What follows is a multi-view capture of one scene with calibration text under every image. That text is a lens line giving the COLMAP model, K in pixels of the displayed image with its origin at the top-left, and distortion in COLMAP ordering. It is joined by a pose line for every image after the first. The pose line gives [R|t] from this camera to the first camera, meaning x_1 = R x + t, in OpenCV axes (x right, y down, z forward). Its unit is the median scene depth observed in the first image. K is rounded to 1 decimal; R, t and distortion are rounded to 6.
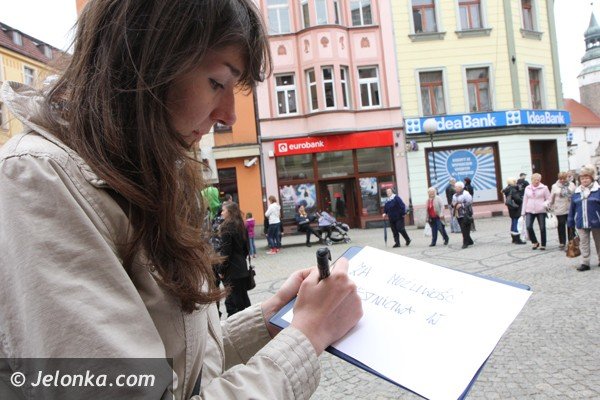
lens RADIAL K [[486.6, 0, 332.0], [0, 486.6, 202.2], [0, 0, 1]] dist [-0.091511, 0.097811]
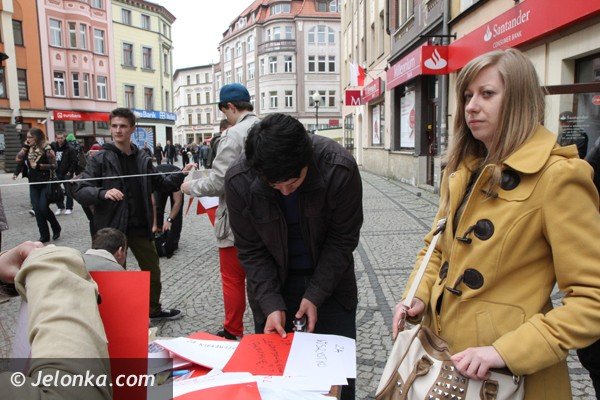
lens RADIAL K [[486.6, 0, 332.0], [0, 486.6, 202.2], [0, 0, 1]] dist [-0.091511, 0.097811]
pose [[0.465351, -0.019902, 0.884902, -1.134902], [-0.021573, 0.999195, 0.033817, 0.114834], [-0.884863, -0.034827, 0.464548, -0.633968]]
